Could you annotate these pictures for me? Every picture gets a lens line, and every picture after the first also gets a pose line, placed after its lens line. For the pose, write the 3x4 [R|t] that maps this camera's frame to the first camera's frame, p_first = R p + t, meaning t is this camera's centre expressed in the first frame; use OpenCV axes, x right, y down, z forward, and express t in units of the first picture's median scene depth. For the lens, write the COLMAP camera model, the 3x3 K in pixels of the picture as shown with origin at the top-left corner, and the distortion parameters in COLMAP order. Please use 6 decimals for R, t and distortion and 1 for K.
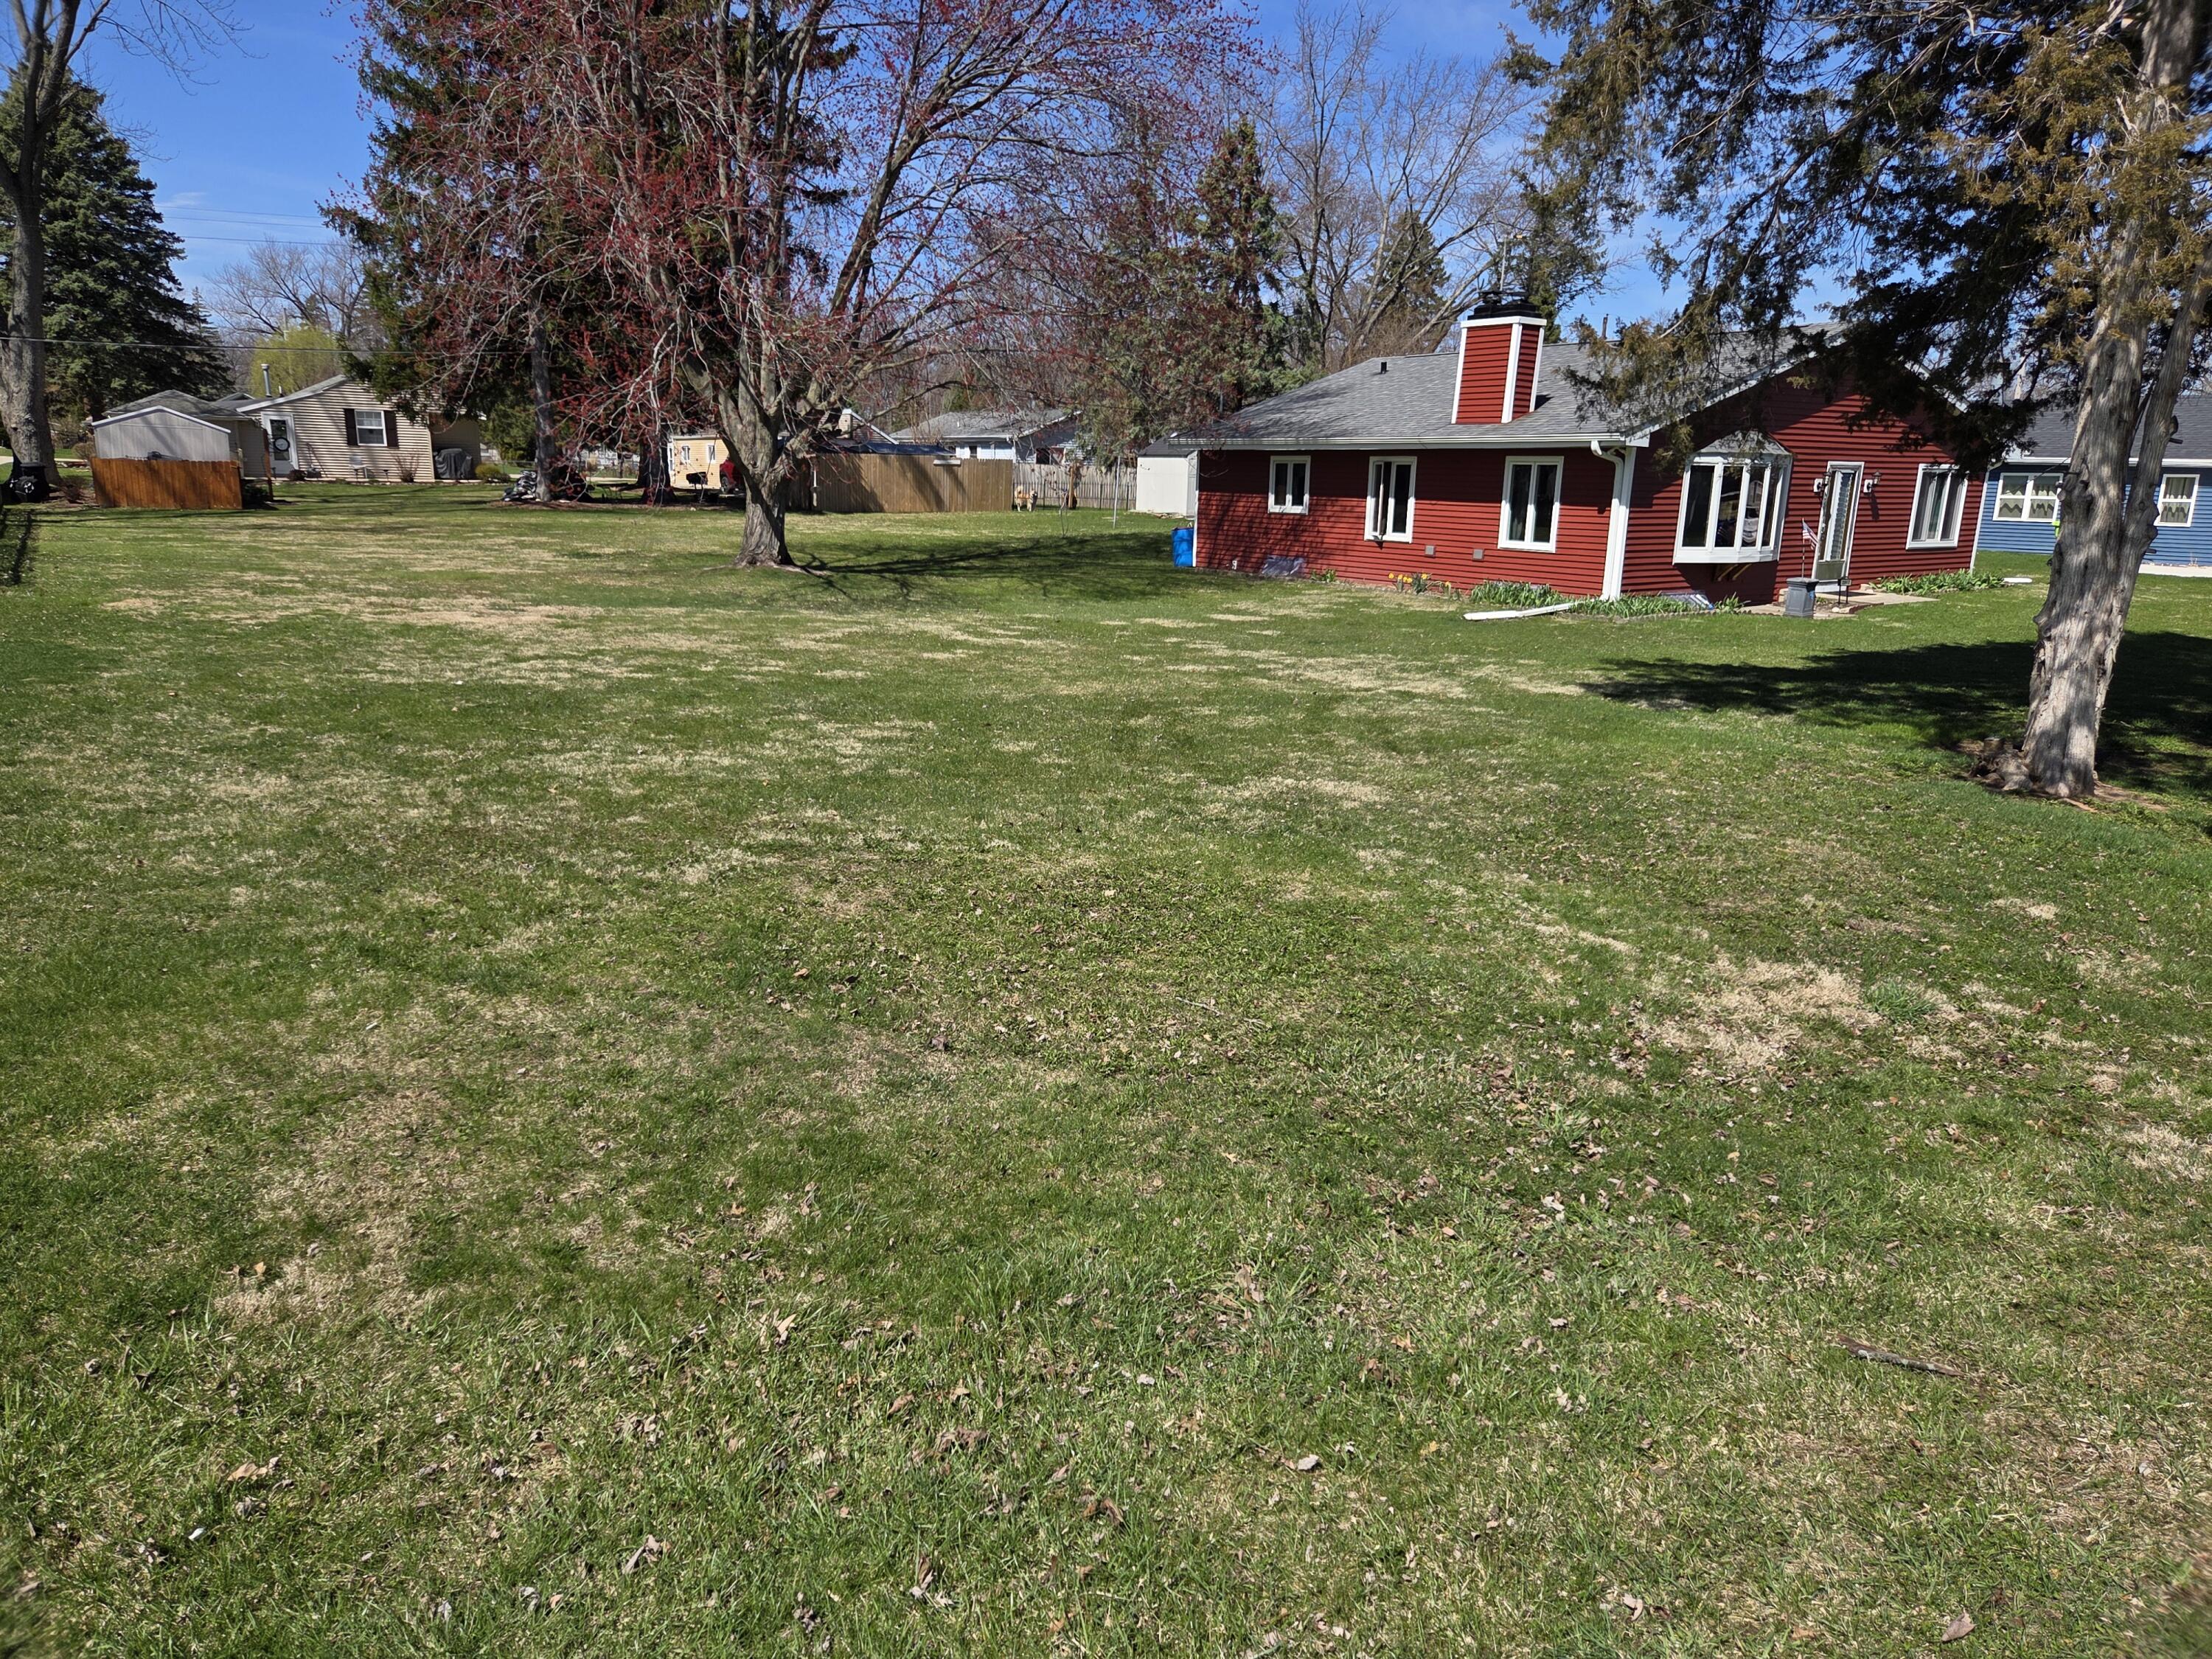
lens RADIAL K [[1473.5, 0, 1100.1], [0, 1473.5, 834.2], [0, 0, 1]] dist [0.072760, -0.051861]
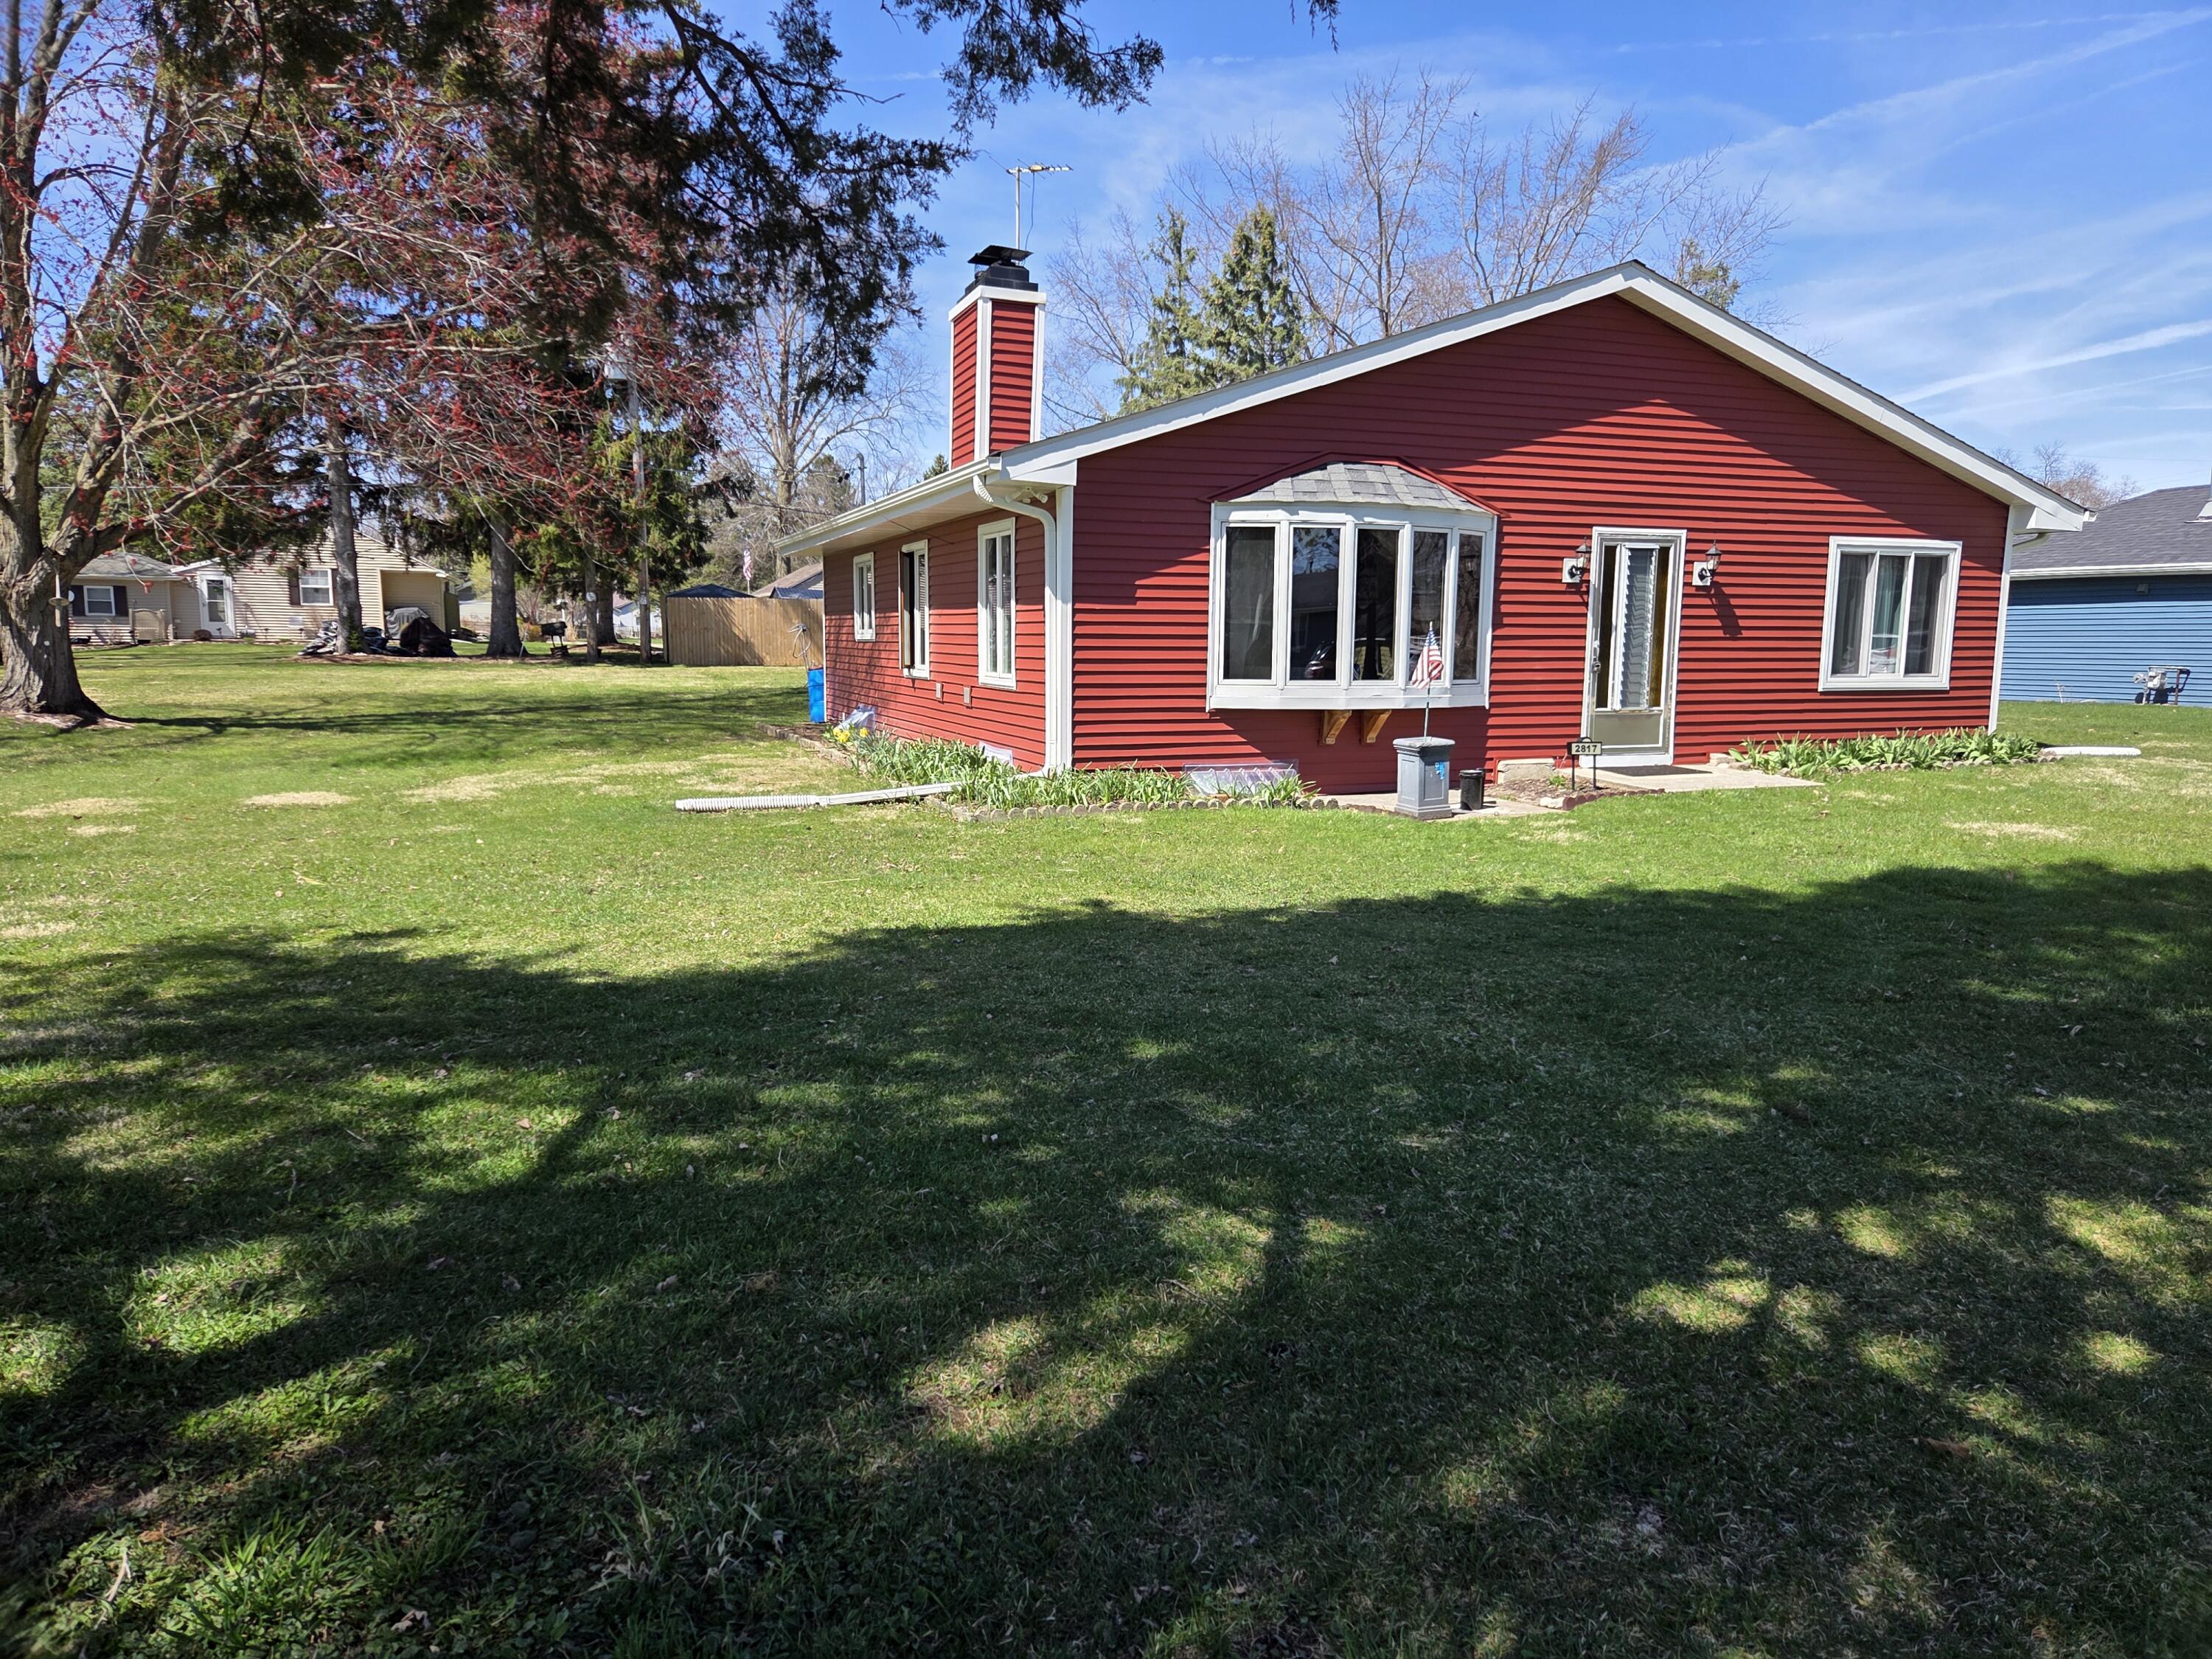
lens RADIAL K [[1473.5, 0, 1100.1], [0, 1473.5, 834.2], [0, 0, 1]] dist [0.072760, -0.051861]
pose [[0.978342, 0.014397, -0.206493, 0.395225], [-0.037624, 0.993329, -0.109000, -0.069907], [0.203546, 0.114409, 0.972358, 0.428109]]
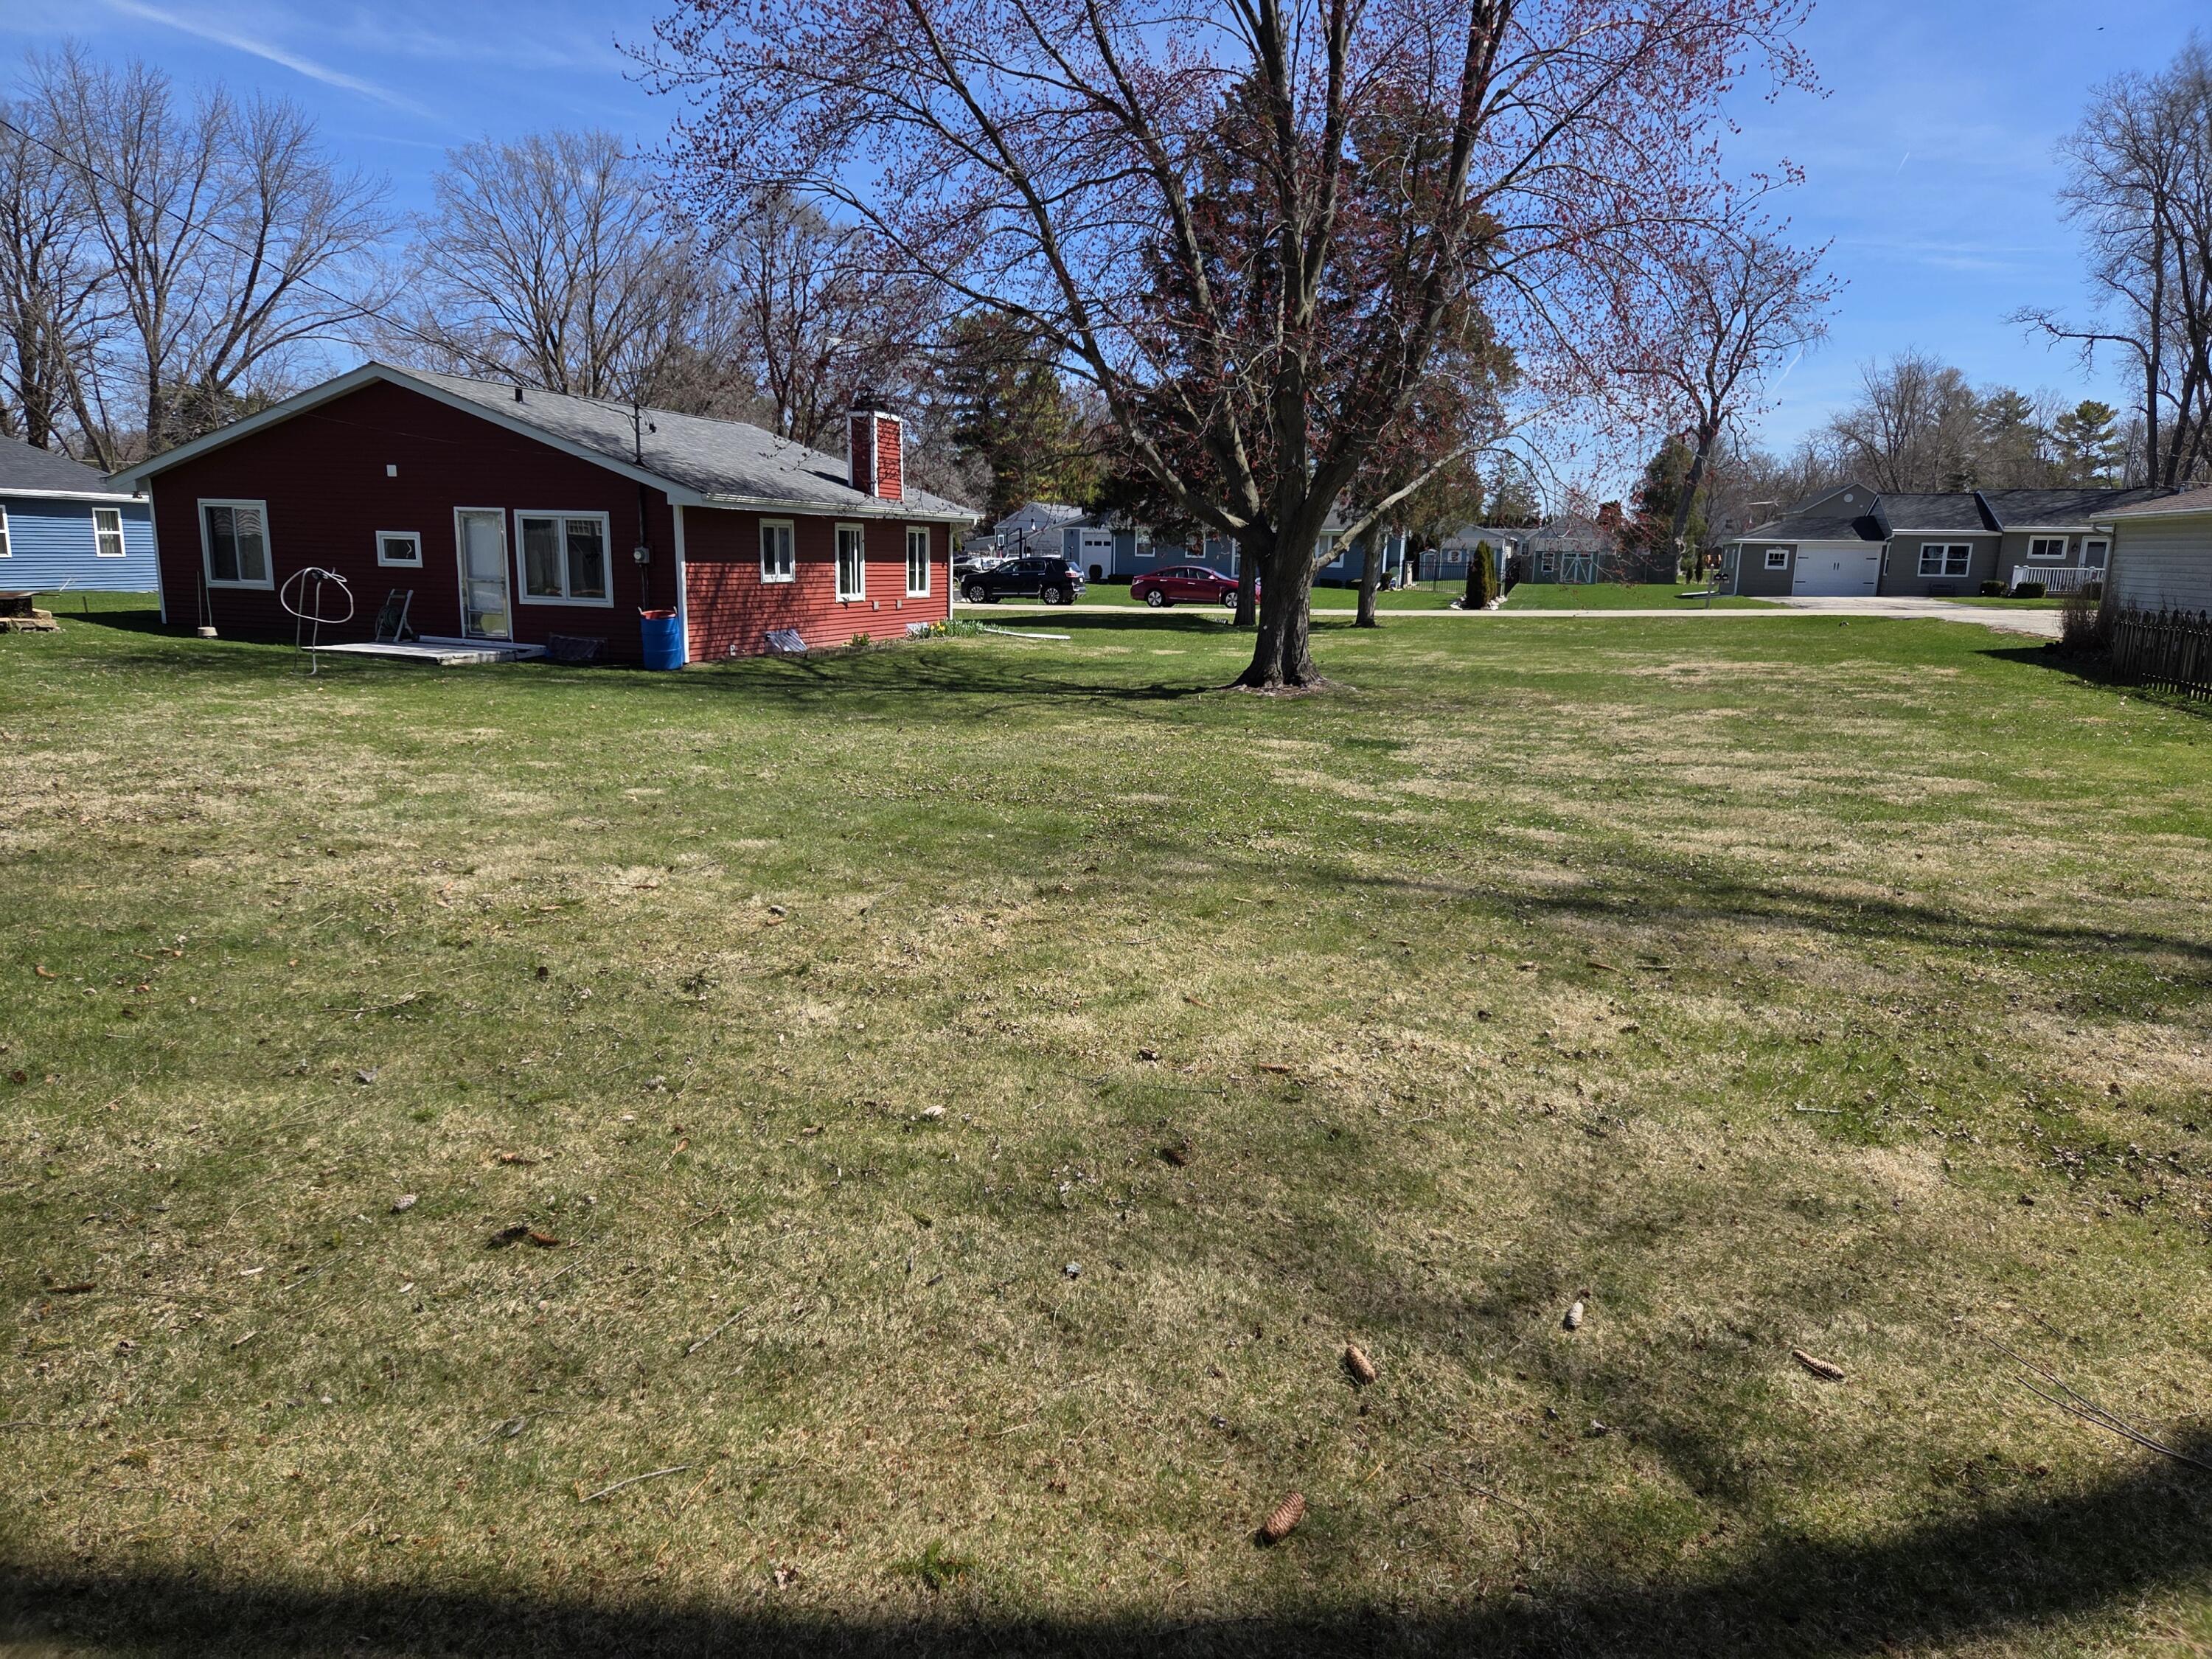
lens RADIAL K [[1473.5, 0, 1100.1], [0, 1473.5, 834.2], [0, 0, 1]] dist [0.072760, -0.051861]
pose [[-0.631359, -0.182932, 0.753606, -0.754224], [0.151583, 0.923922, 0.351269, -0.388620], [-0.760532, 0.336011, -0.555597, 1.505361]]
